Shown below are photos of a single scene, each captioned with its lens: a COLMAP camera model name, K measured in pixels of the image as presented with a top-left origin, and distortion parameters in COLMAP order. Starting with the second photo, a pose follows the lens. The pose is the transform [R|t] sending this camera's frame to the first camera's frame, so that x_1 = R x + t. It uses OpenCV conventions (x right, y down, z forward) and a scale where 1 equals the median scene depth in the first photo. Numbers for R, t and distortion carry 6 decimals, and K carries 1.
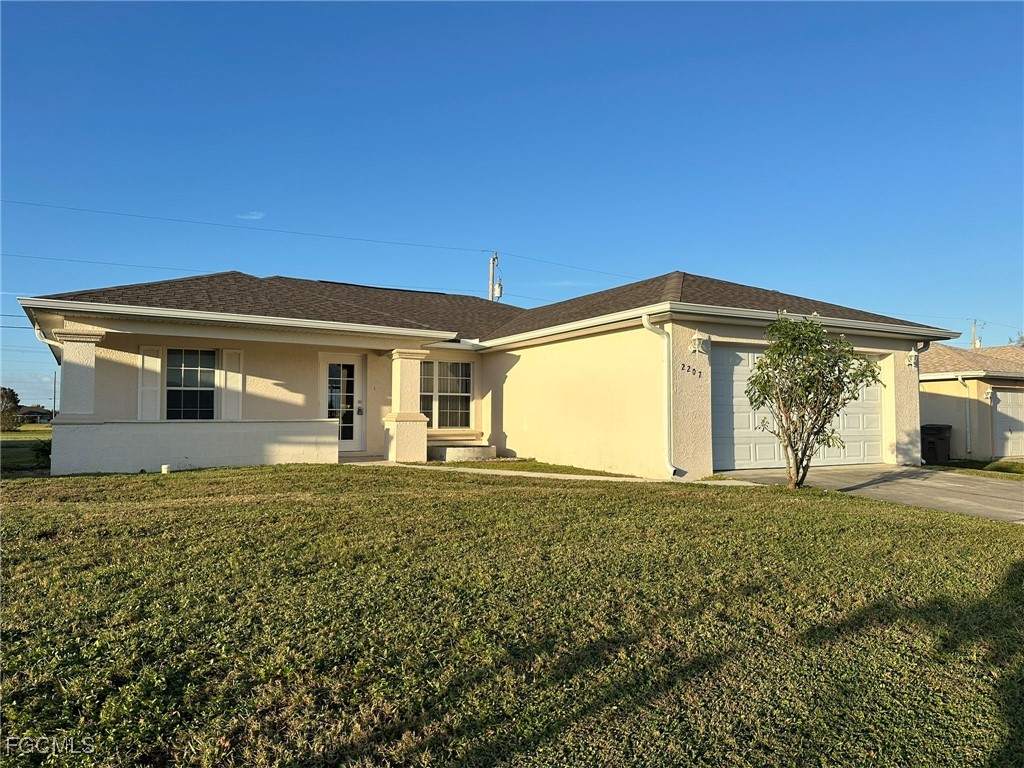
lens RADIAL K [[713.5, 0, 510.1], [0, 713.5, 389.5], [0, 0, 1]] dist [0.060664, -0.063950]
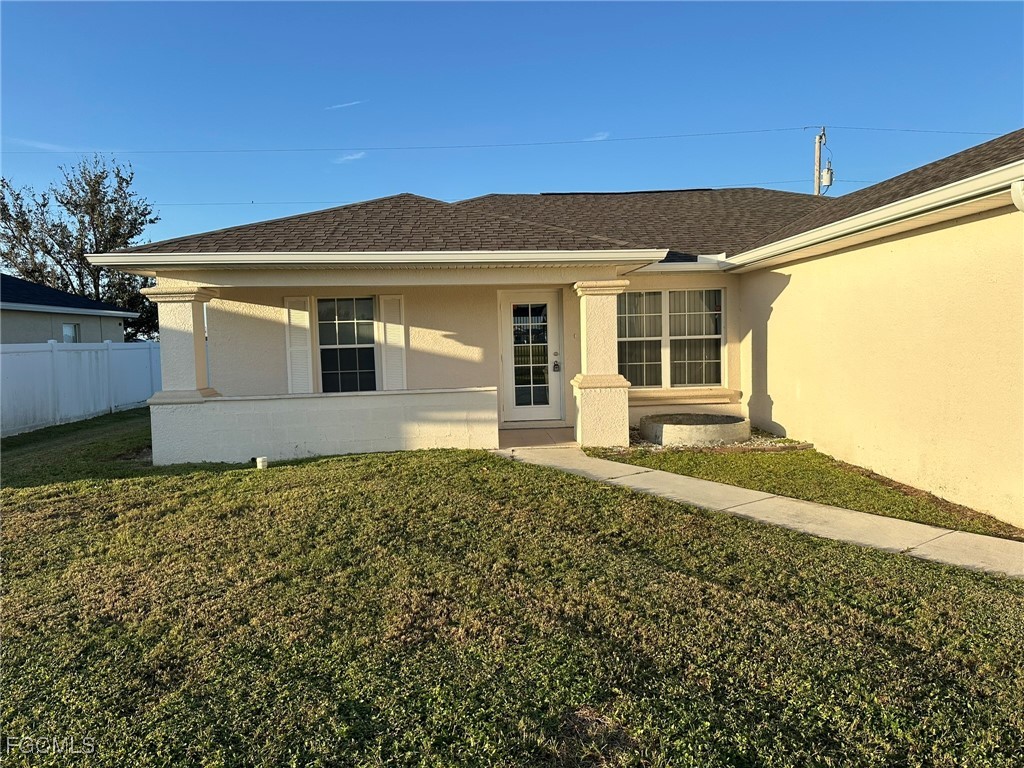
lens RADIAL K [[713.5, 0, 513.7], [0, 713.5, 377.3], [0, 0, 1]] dist [0.060664, -0.063950]
pose [[0.891065, -0.000573, -0.453875, 0.089743], [0.047520, 0.994621, 0.092039, -0.030494], [0.451381, -0.103581, 0.886299, 0.347880]]
